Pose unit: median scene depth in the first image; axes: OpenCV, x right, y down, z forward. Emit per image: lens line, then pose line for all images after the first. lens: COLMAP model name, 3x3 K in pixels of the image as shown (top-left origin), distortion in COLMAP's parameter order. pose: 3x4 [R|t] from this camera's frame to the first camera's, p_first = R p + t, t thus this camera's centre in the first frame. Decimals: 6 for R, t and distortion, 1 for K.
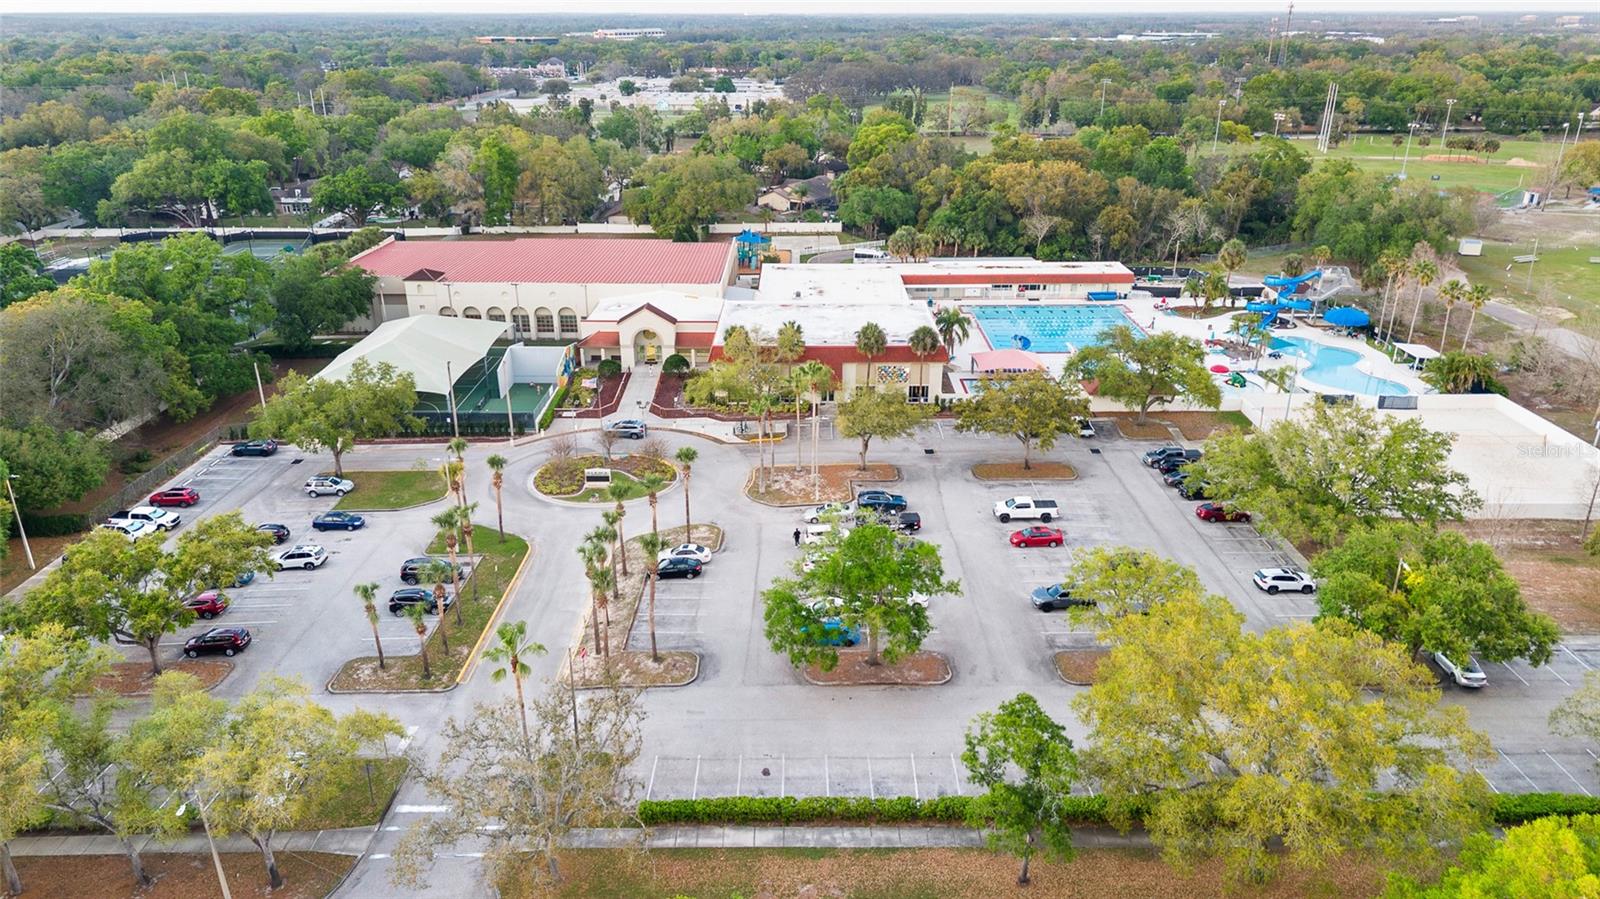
lens RADIAL K [[1054.3, 0, 800.9], [0, 1054.3, 454.7], [0, 0, 1]] dist [0.000684, -0.002166]
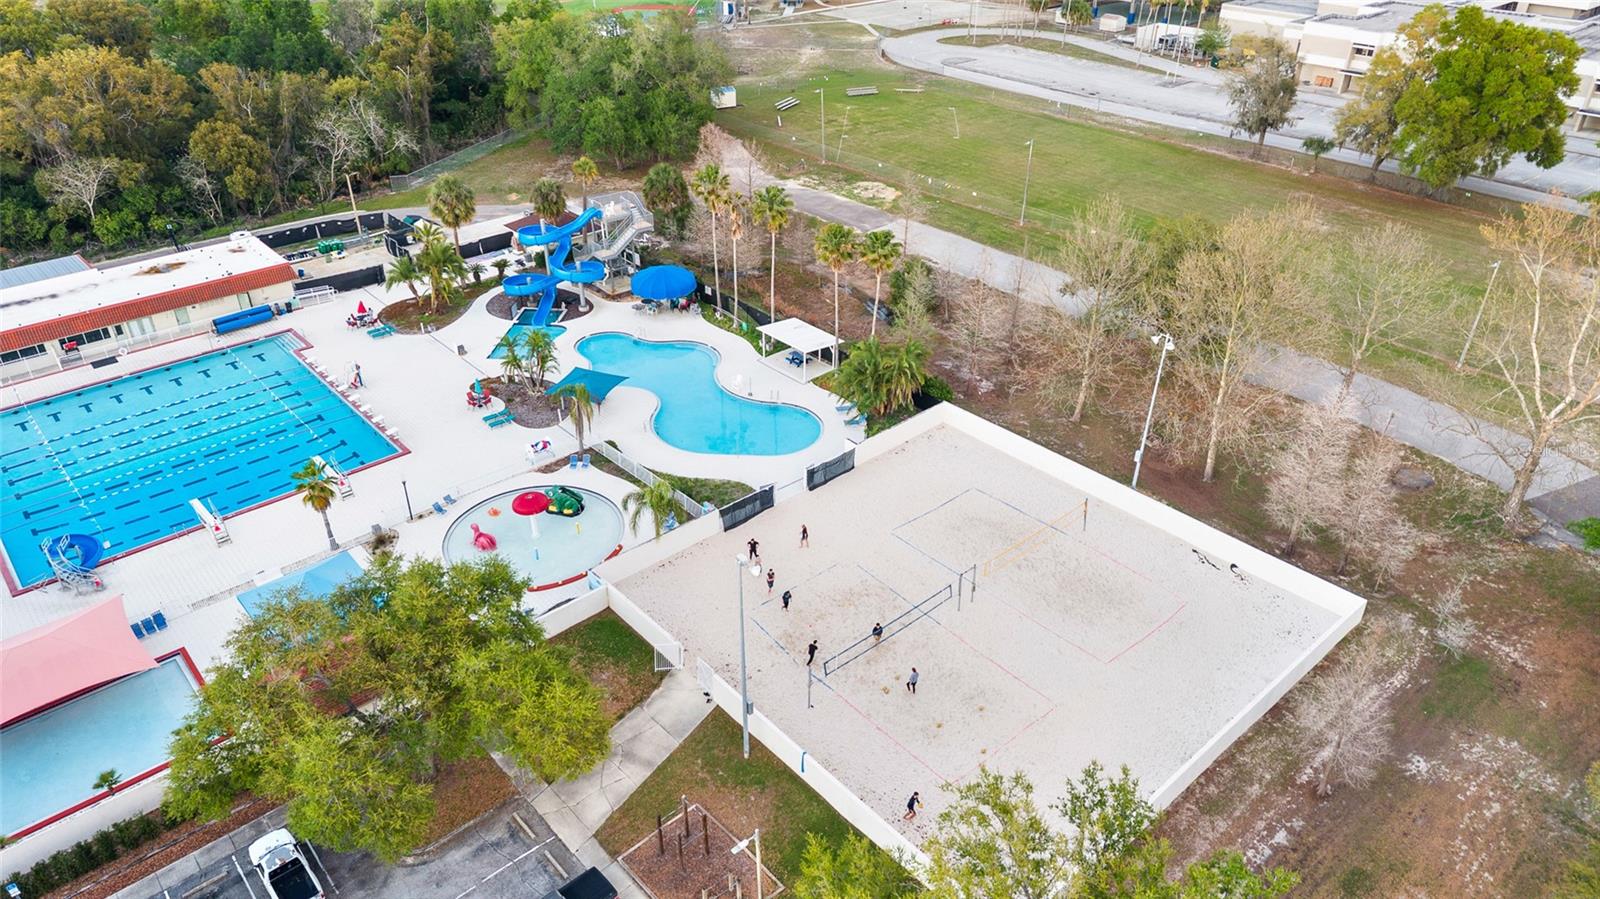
lens RADIAL K [[1054.3, 0, 803.2], [0, 1054.3, 449.6], [0, 0, 1]] dist [0.000684, -0.002166]
pose [[0.737173, -0.351574, 0.577037, 0.150259], [0.253188, 0.935482, 0.246514, -0.136843], [-0.626476, -0.035624, 0.778626, 0.372714]]
